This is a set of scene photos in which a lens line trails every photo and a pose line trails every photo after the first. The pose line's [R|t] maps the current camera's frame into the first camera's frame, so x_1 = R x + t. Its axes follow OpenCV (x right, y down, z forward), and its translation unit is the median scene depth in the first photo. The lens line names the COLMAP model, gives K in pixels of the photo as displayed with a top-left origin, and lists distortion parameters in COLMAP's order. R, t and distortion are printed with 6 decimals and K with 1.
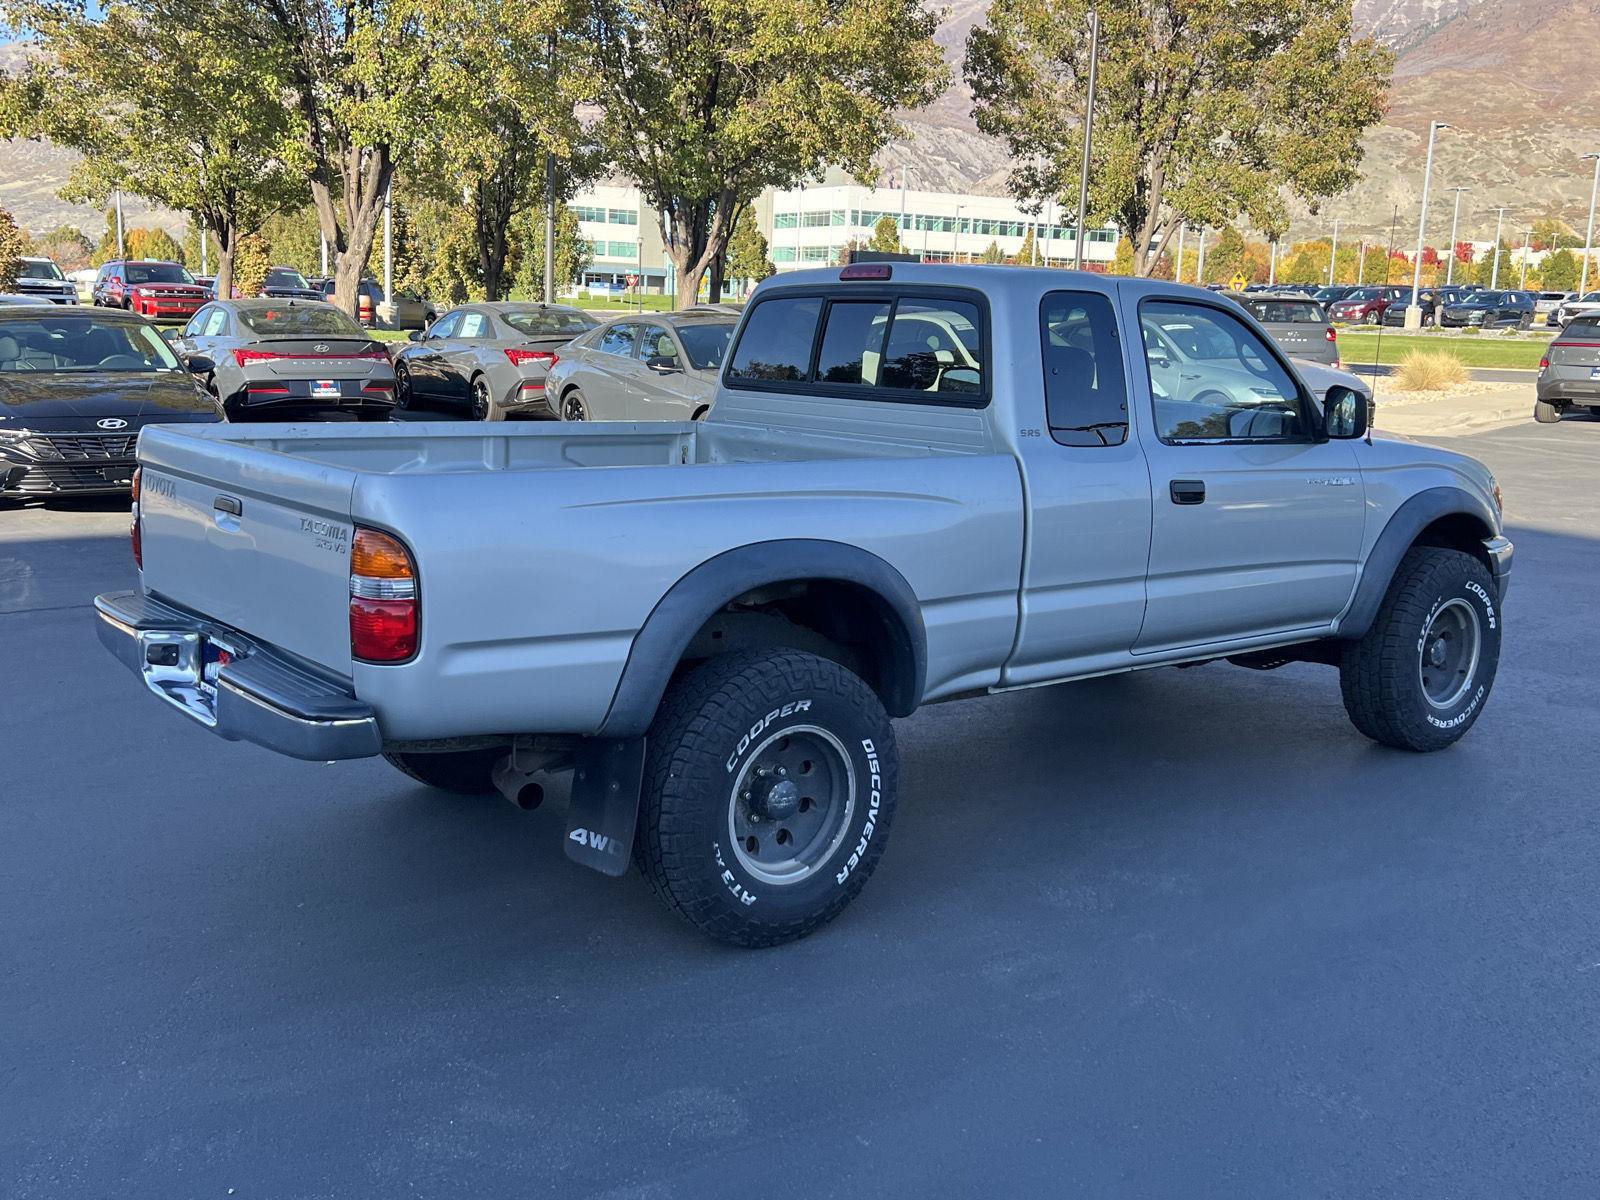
lens RADIAL K [[1637.3, 0, 785.3], [0, 1637.3, 623.1], [0, 0, 1]] dist [0.024042, 0.000000]
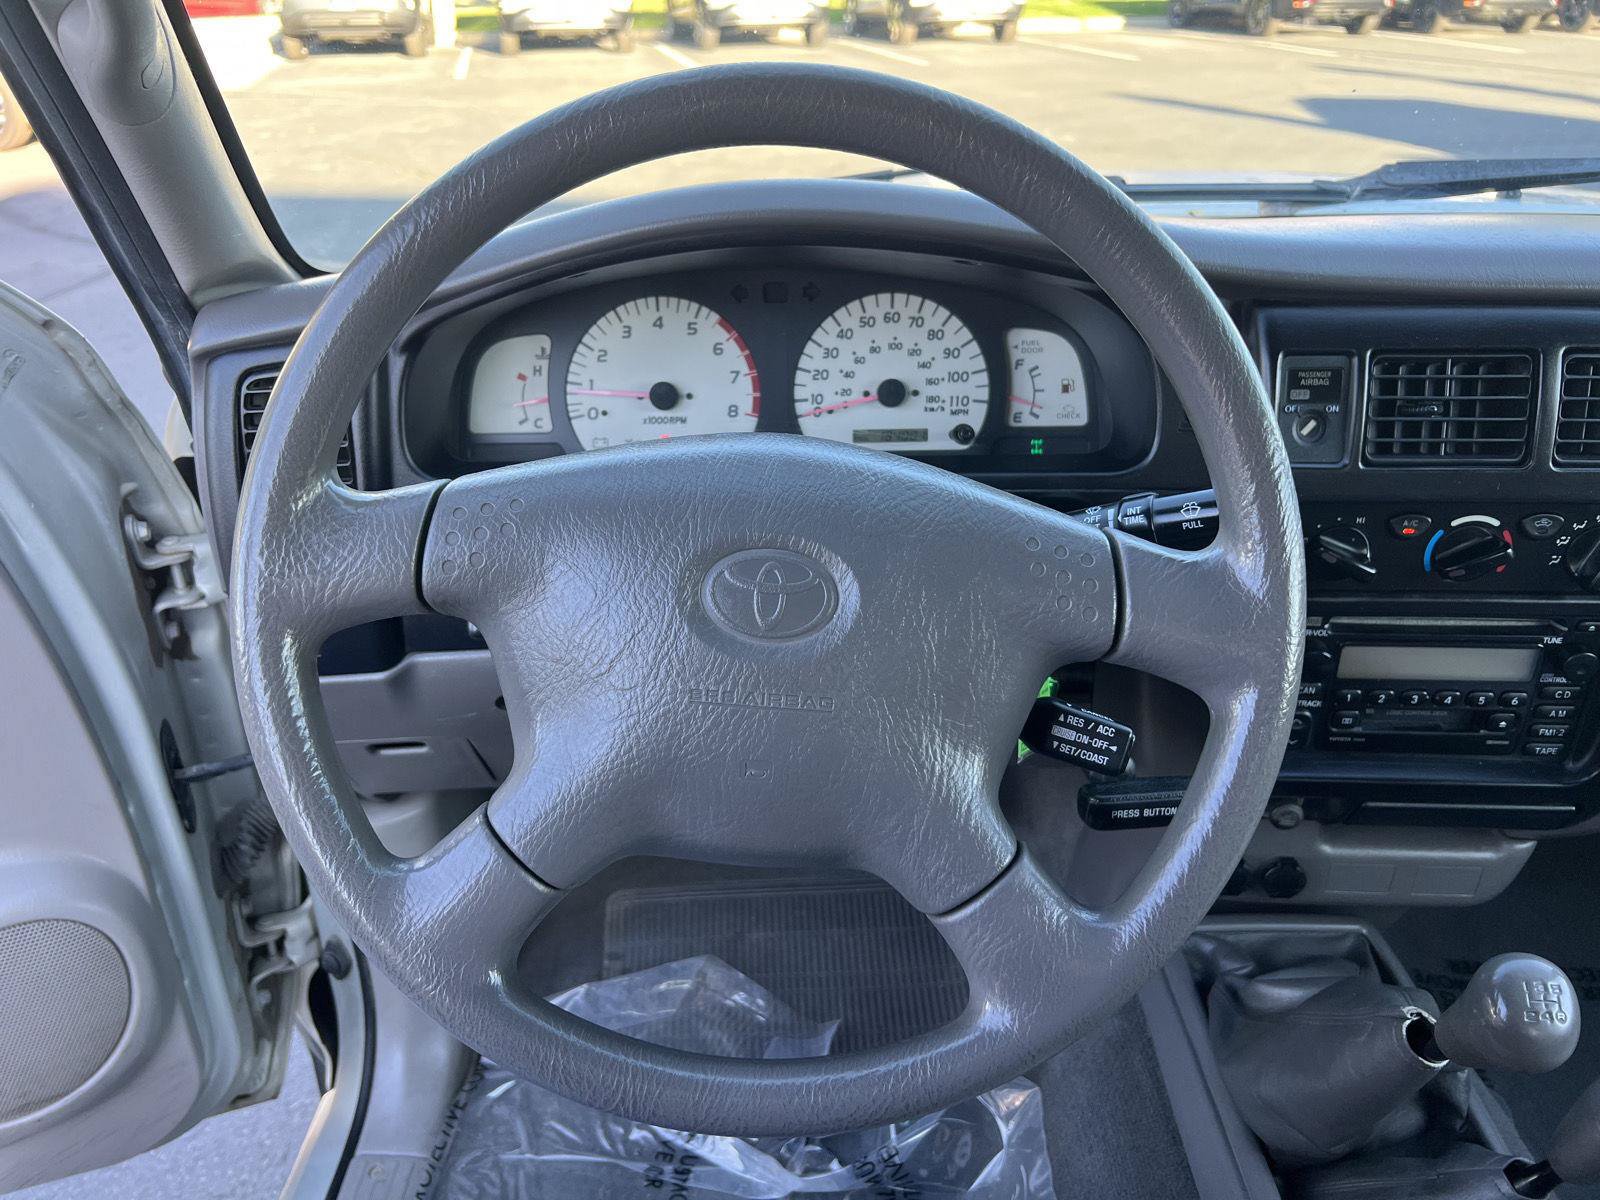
lens RADIAL K [[1224.4, 0, 785.9], [0, 1224.4, 594.3], [0, 0, 1]] dist [0.035324, -0.045522]
pose [[0.631497, -0.385662, 0.672664, 0.105755], [0.175979, 0.916178, 0.360068, -0.136617], [-0.755145, -0.109007, 0.646432, 0.852888]]
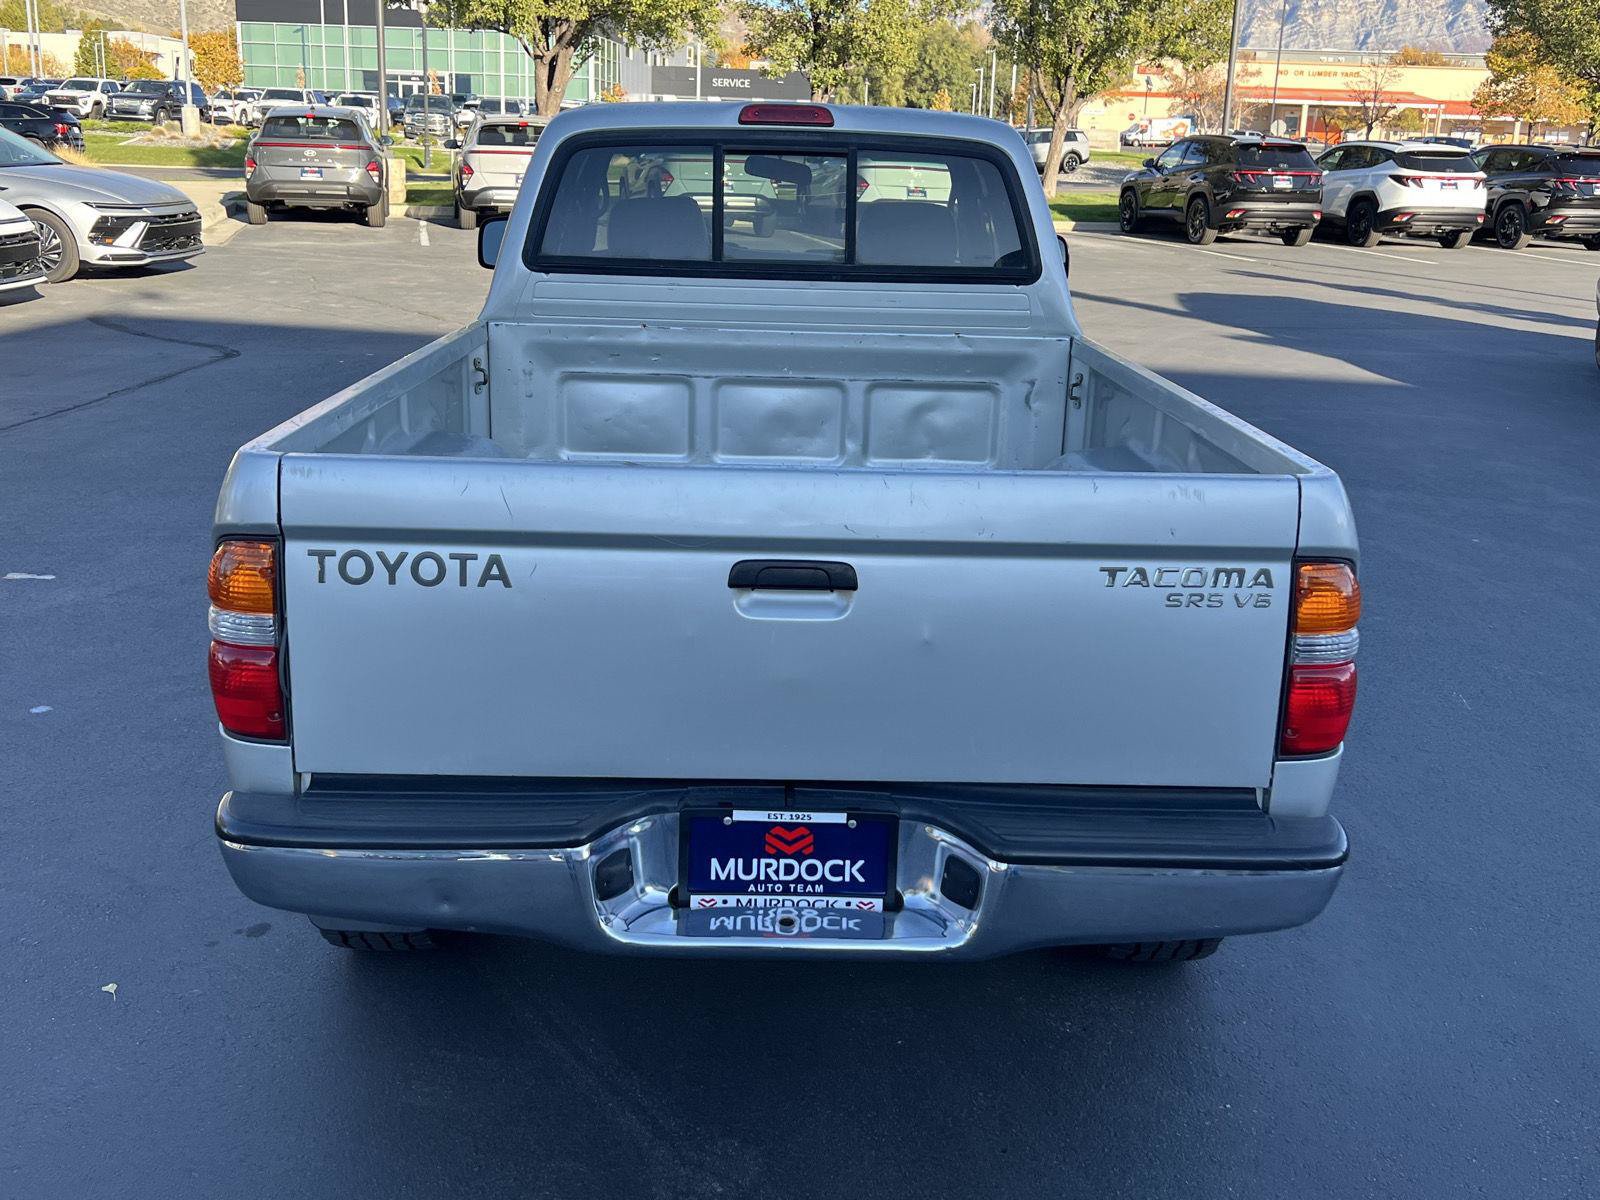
lens RADIAL K [[1637.3, 0, 807.8], [0, 1637.3, 582.9], [0, 0, 1]] dist [0.024042, 0.000000]
pose [[0.605793, -0.215184, 0.765971, -0.442602], [0.136031, 0.976568, 0.166762, -0.093493], [-0.783907, 0.003173, 0.620870, 0.375220]]
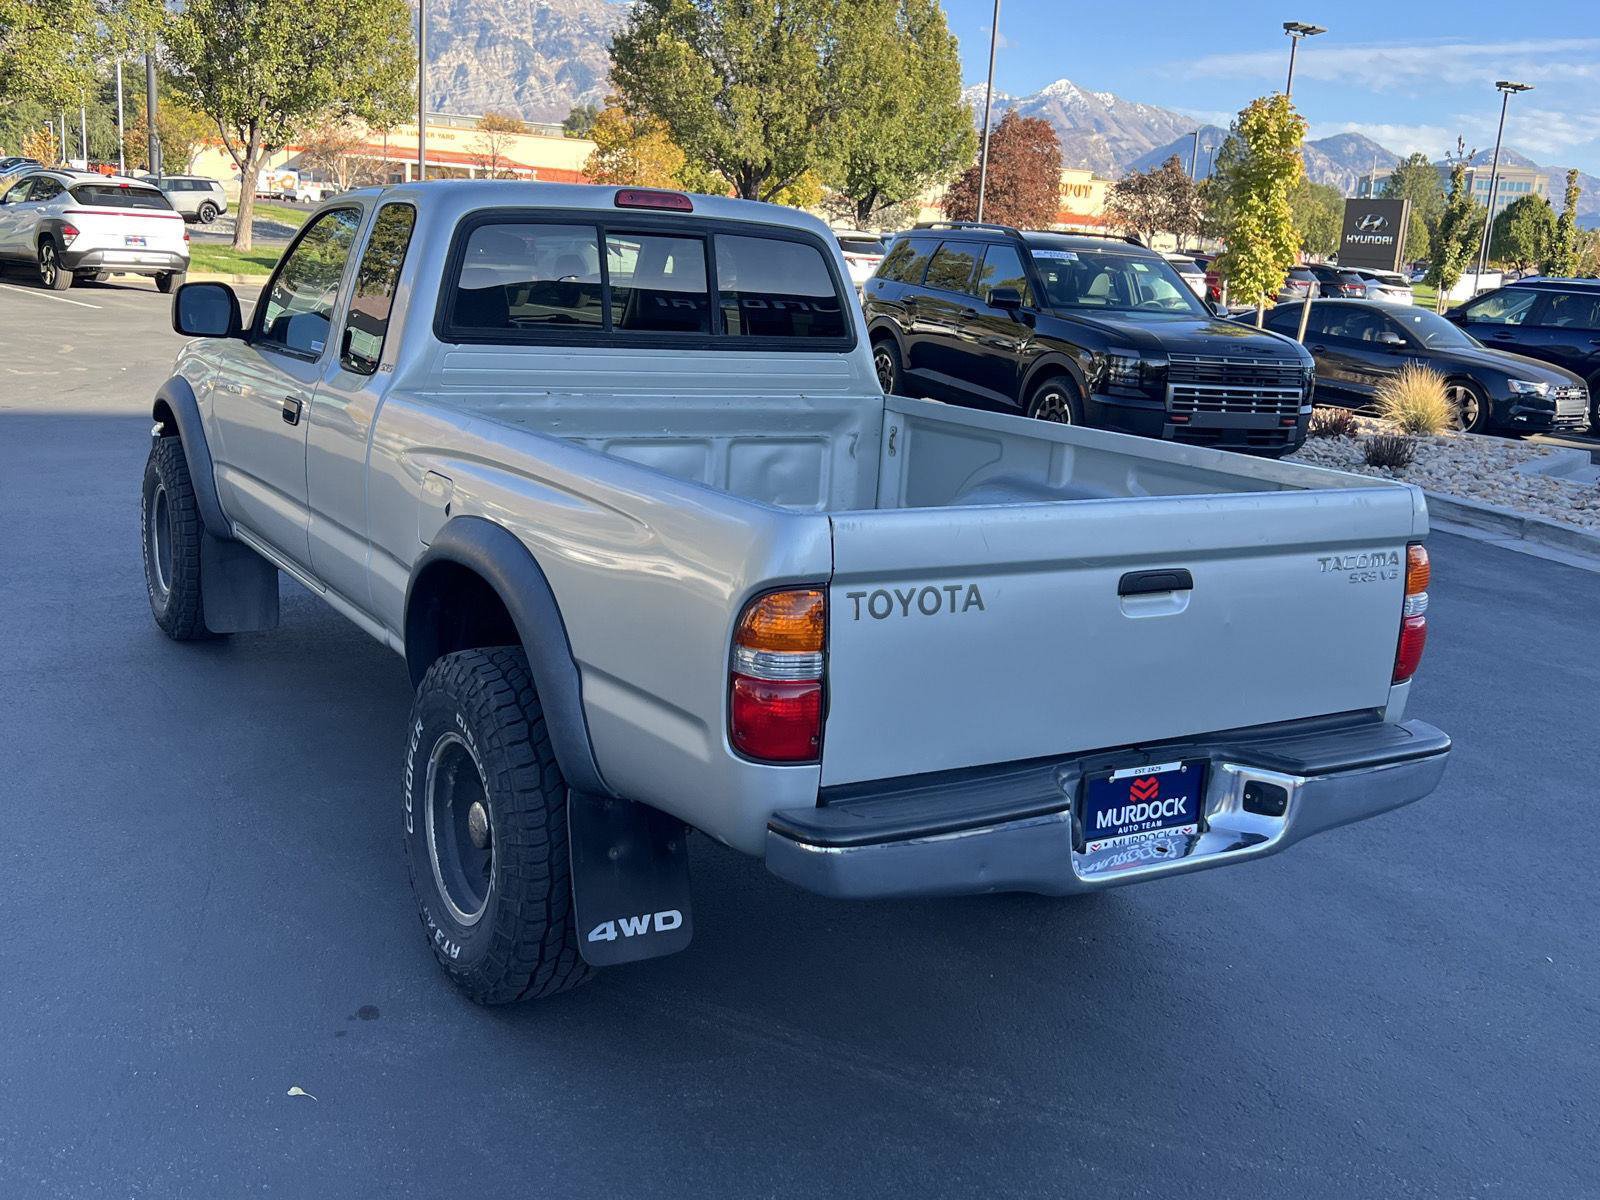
lens RADIAL K [[1637.3, 0, 806.9], [0, 1637.3, 605.8], [0, 0, 1]] dist [0.024042, 0.000000]
pose [[0.121536, -0.235663, 0.964205, -0.615663], [0.128637, 0.966954, 0.220121, -0.139925], [-0.984216, 0.097280, 0.147835, 0.604747]]
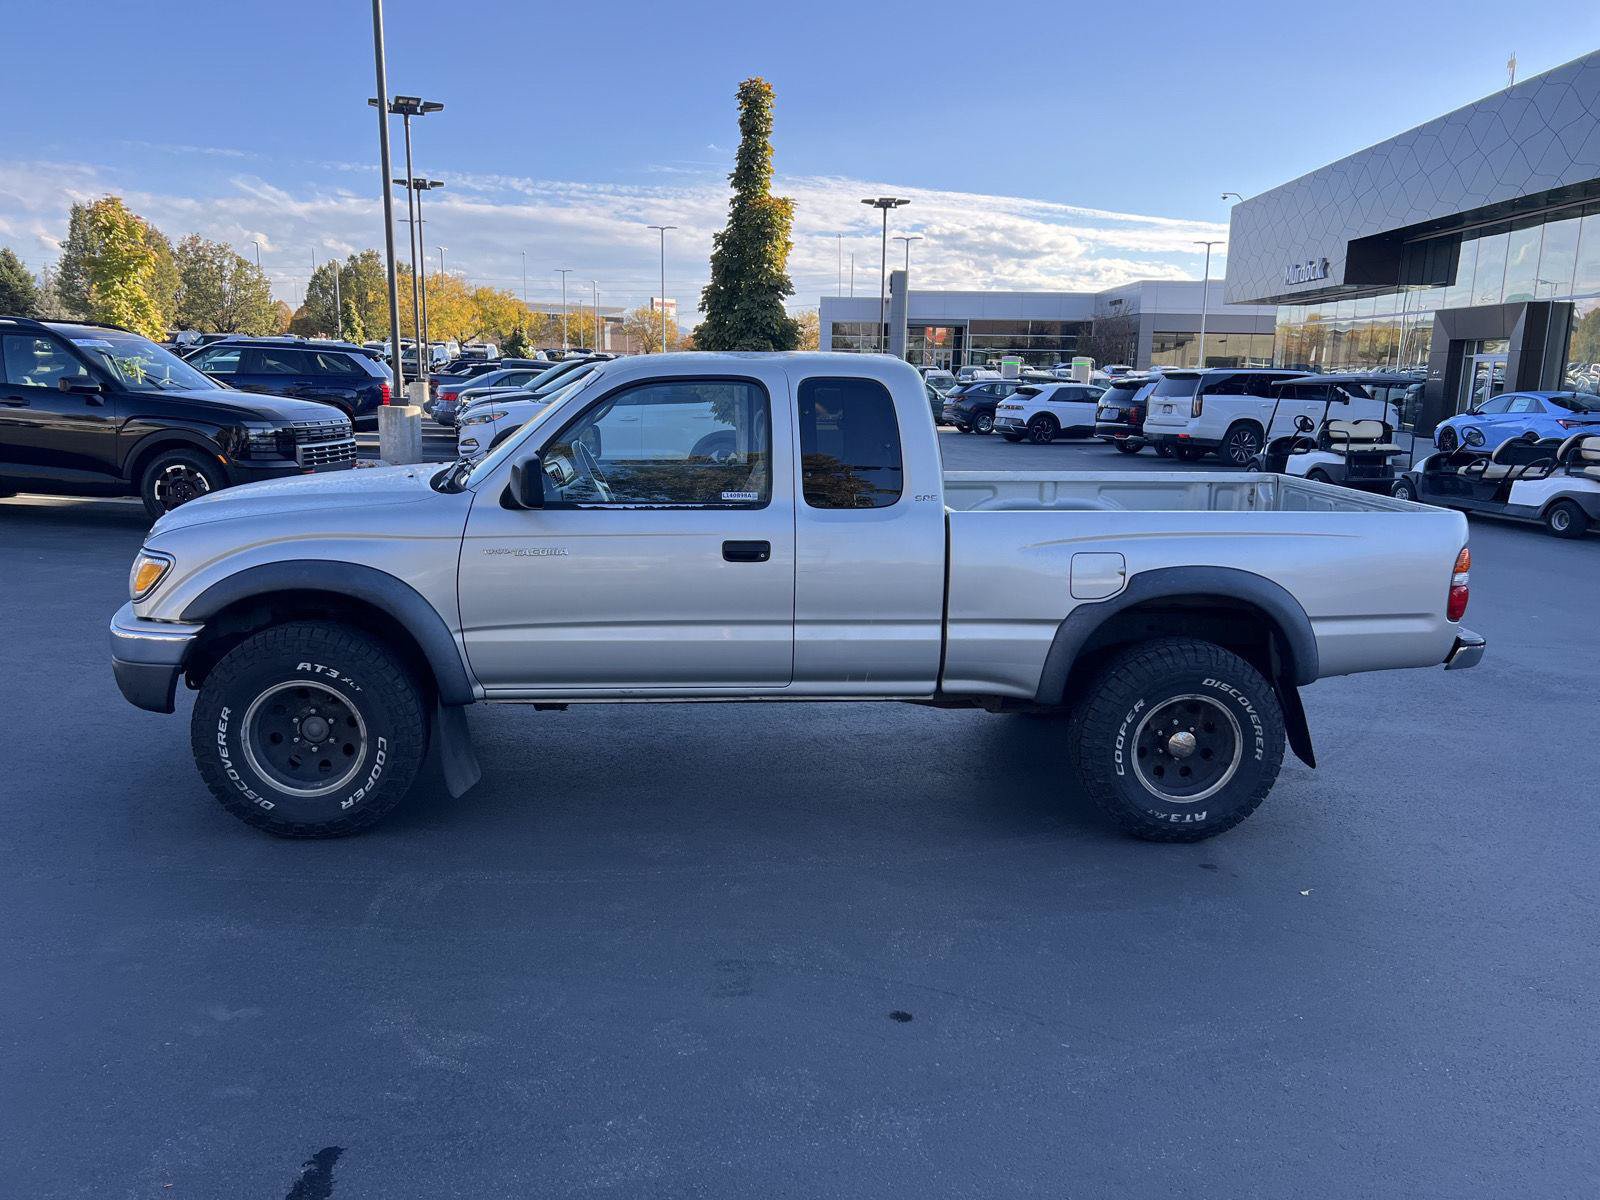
lens RADIAL K [[1224.4, 0, 796.9], [0, 1224.4, 604.2], [0, 0, 1]] dist [0.035324, -0.045522]
pose [[-0.836979, -0.159056, 0.523610, -0.312707], [0.052148, 0.929292, 0.365646, -0.293120], [-0.544745, 0.333343, -0.769503, 1.373337]]
